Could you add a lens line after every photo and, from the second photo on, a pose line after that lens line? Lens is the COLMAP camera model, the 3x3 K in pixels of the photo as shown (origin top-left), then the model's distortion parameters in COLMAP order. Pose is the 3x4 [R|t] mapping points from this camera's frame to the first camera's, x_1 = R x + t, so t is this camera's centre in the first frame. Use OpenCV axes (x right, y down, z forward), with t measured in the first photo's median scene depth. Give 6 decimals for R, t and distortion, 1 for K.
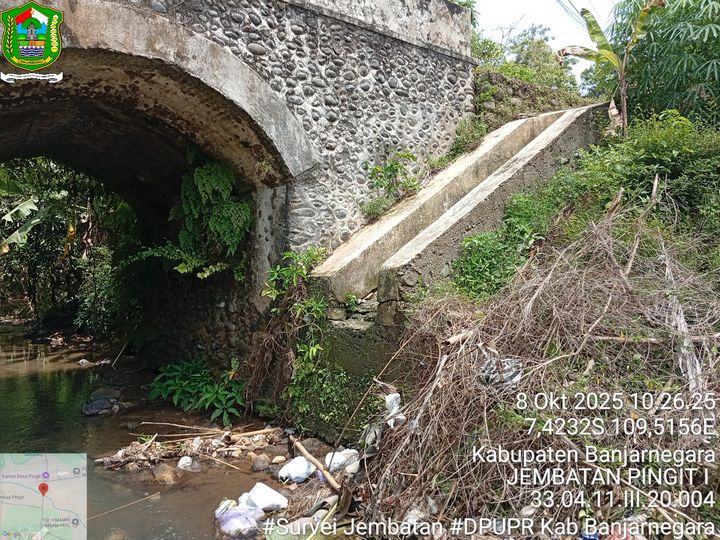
lens RADIAL K [[551.8, 0, 360.0], [0, 551.8, 270.0], [0, 0, 1]] dist [0.098861, -0.210639]
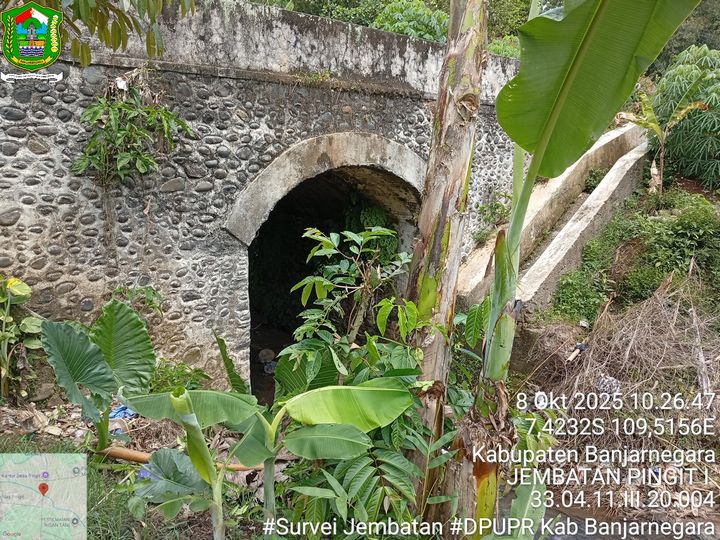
lens RADIAL K [[551.8, 0, 360.0], [0, 551.8, 270.0], [0, 0, 1]] dist [0.098861, -0.210639]
pose [[0.997920, -0.004955, 0.064272, -0.408075], [-0.007580, 0.981104, 0.193334, -0.323840], [-0.064015, -0.193419, 0.979026, -0.410613]]
